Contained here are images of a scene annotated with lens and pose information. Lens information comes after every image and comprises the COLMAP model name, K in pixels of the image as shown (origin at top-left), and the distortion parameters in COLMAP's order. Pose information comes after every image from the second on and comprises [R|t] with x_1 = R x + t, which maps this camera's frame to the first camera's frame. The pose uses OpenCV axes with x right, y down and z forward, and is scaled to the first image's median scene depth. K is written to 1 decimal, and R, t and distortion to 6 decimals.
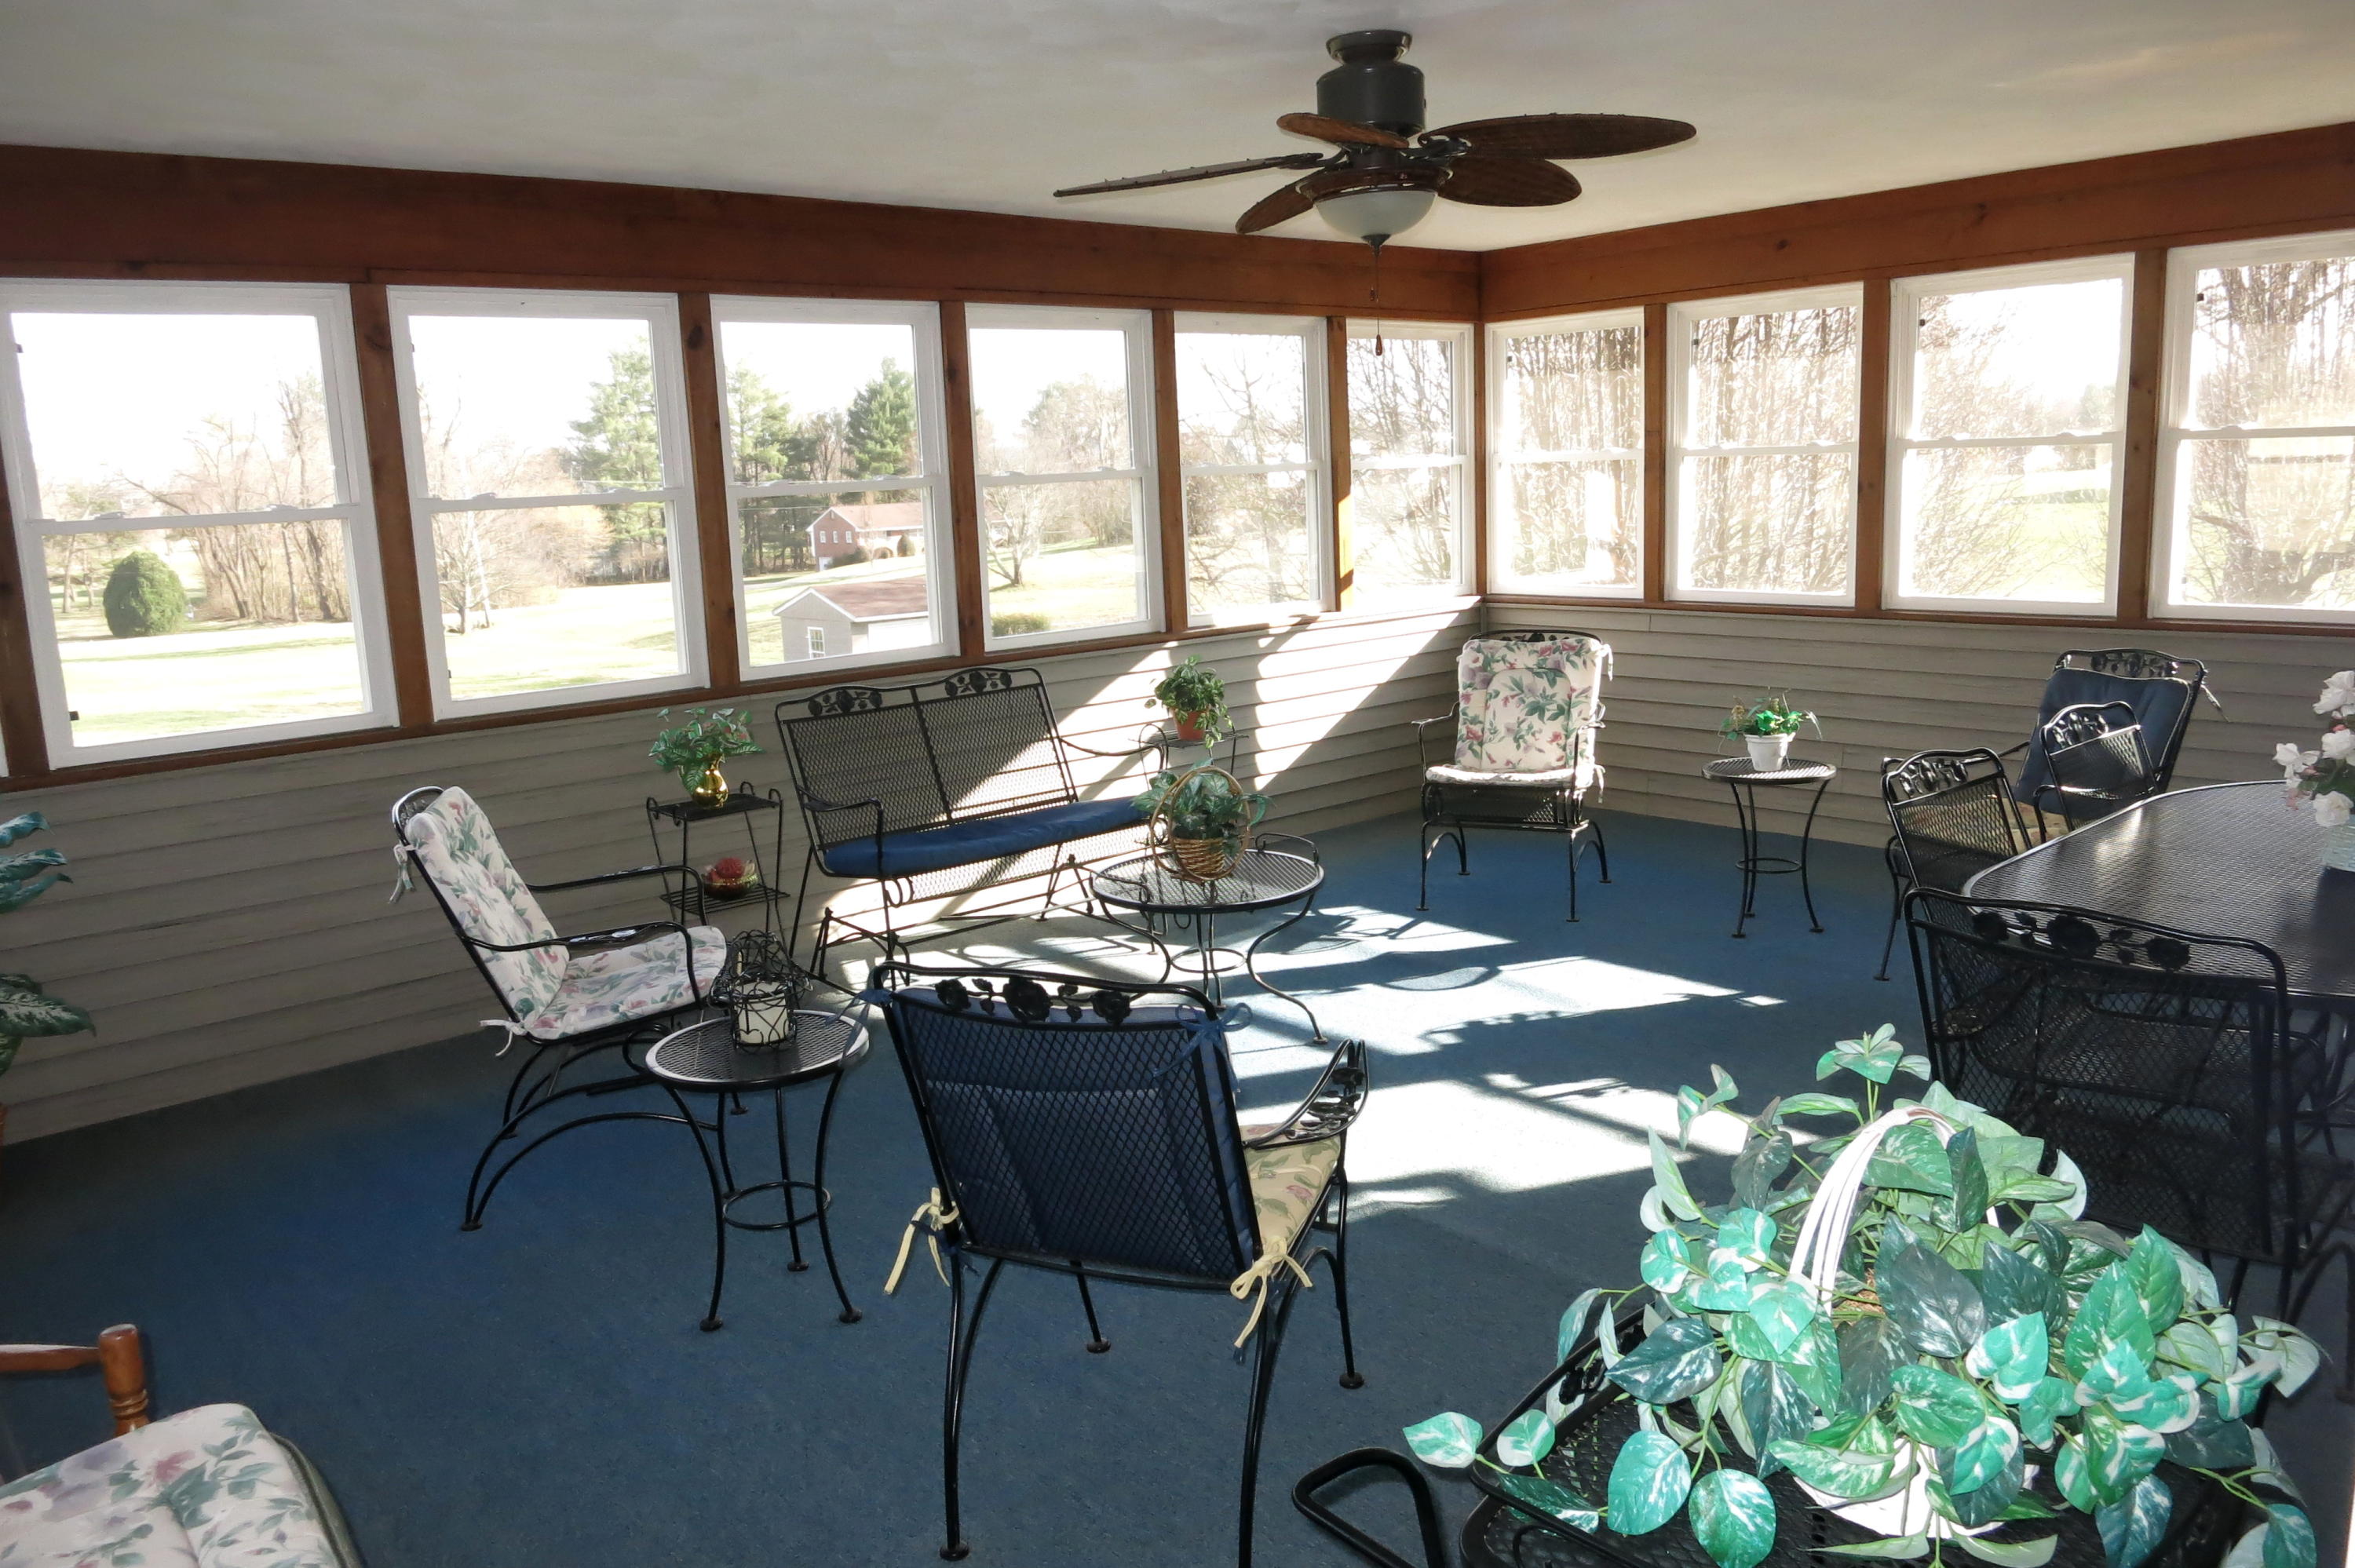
lens RADIAL K [[1696.1, 0, 1169.1], [0, 1696.1, 786.8], [0, 0, 1]] dist [-0.033508, -0.002485]
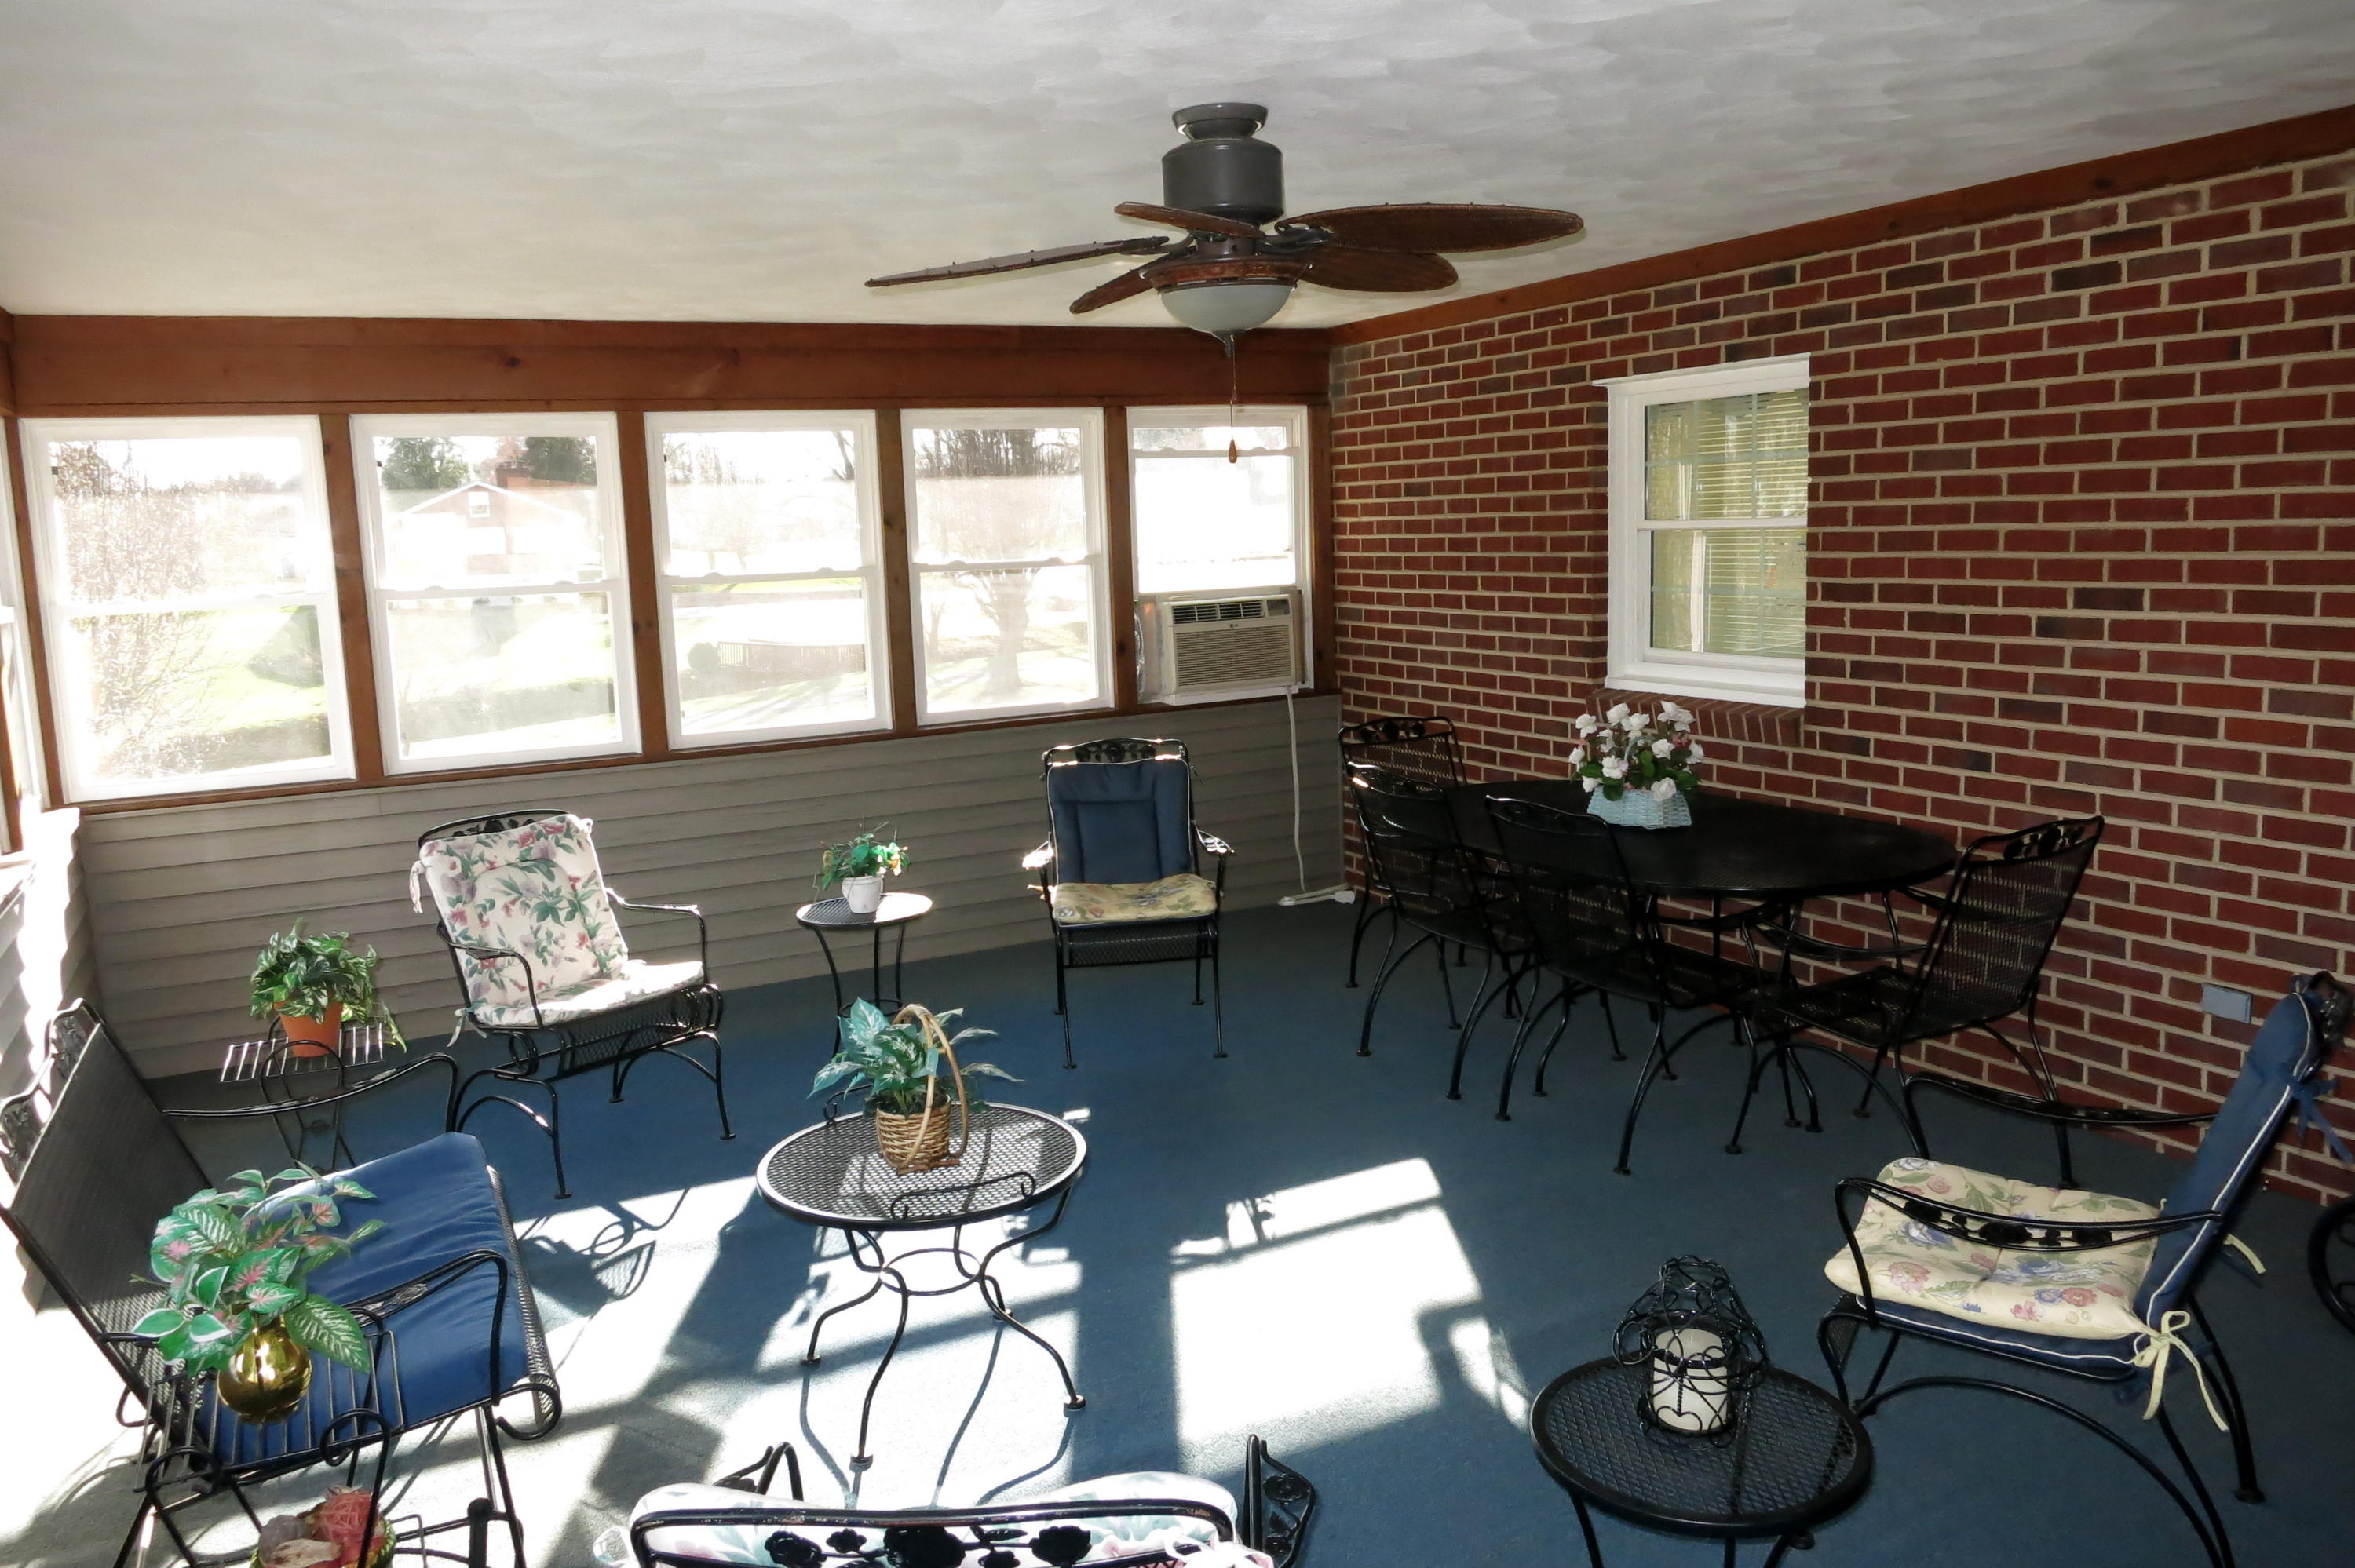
lens RADIAL K [[1715.4, 0, 1162.0], [0, 1715.4, 756.1], [0, 0, 1]] dist [-0.023269, -0.007684]
pose [[0.254617, -0.099814, 0.961877, -0.517435], [0.205885, 0.977450, 0.046931, -0.104180], [-0.944871, 0.186087, 0.269425, 0.546190]]
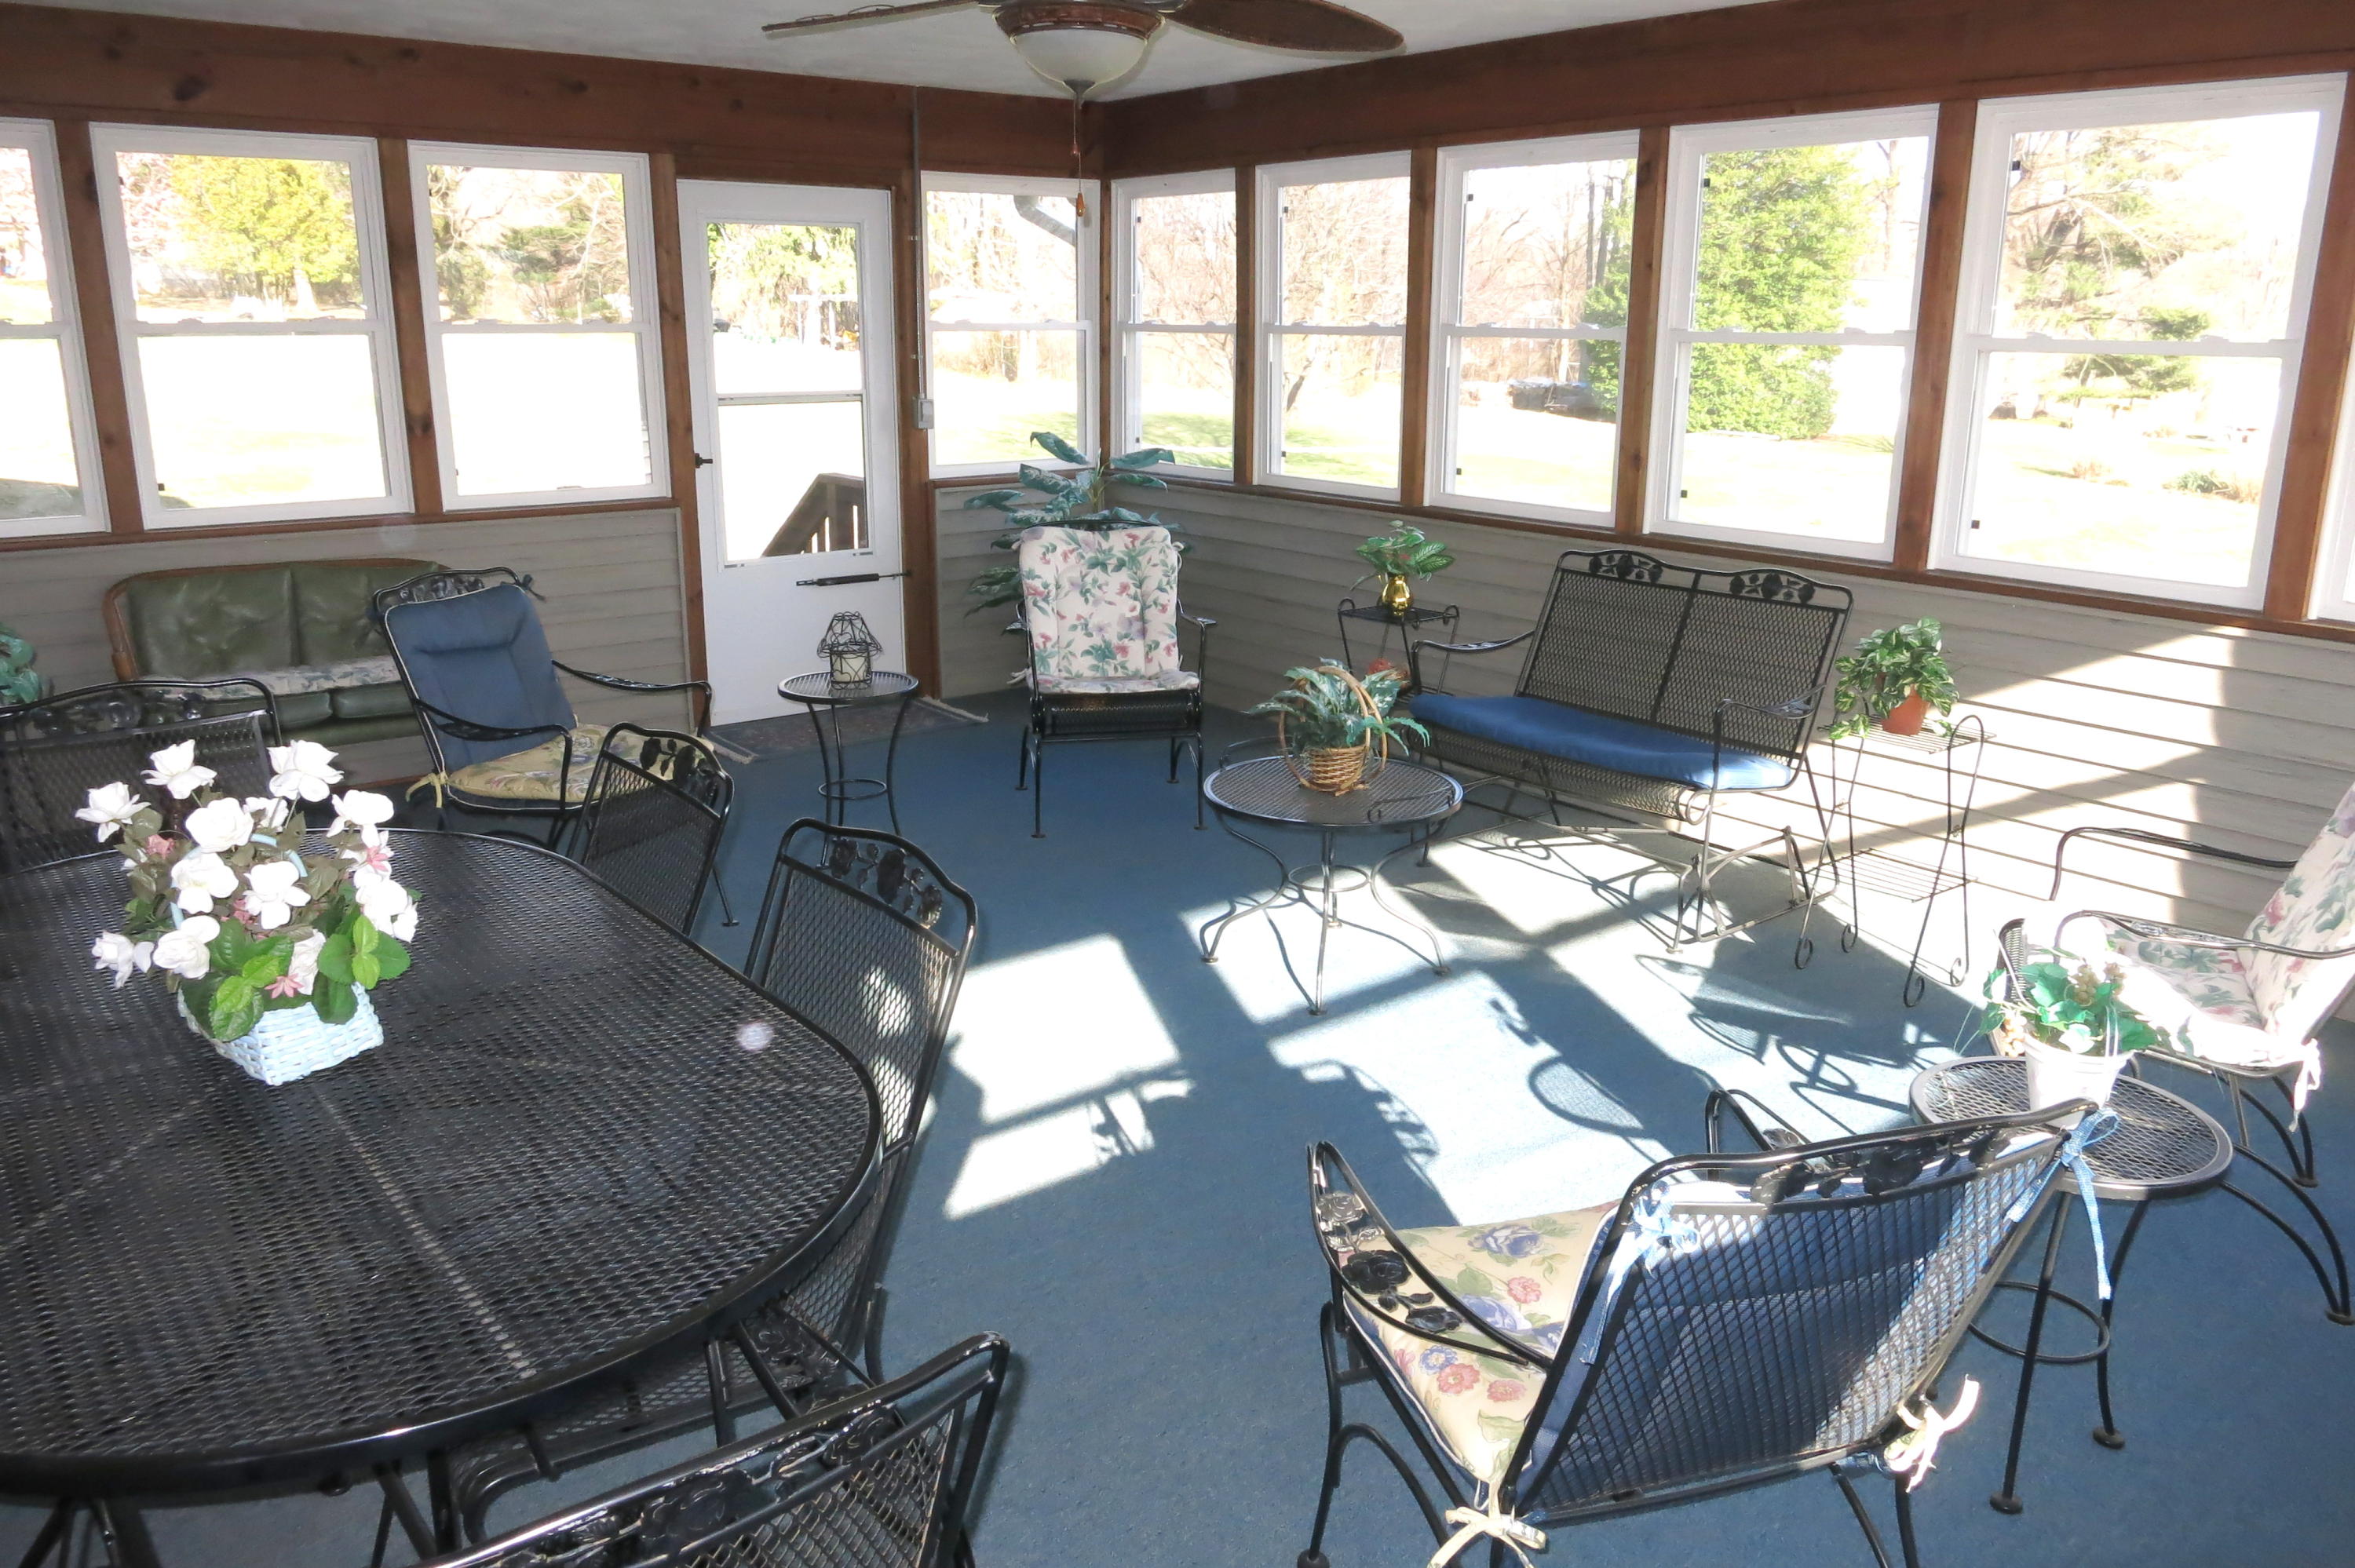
lens RADIAL K [[1696.1, 0, 1169.1], [0, 1696.1, 786.8], [0, 0, 1]] dist [-0.033508, -0.002485]
pose [[-0.050386, 0.307861, -0.950096, 0.727723], [-0.186306, 0.931709, 0.311783, -0.175765], [0.981199, 0.192718, 0.010411, 0.733808]]
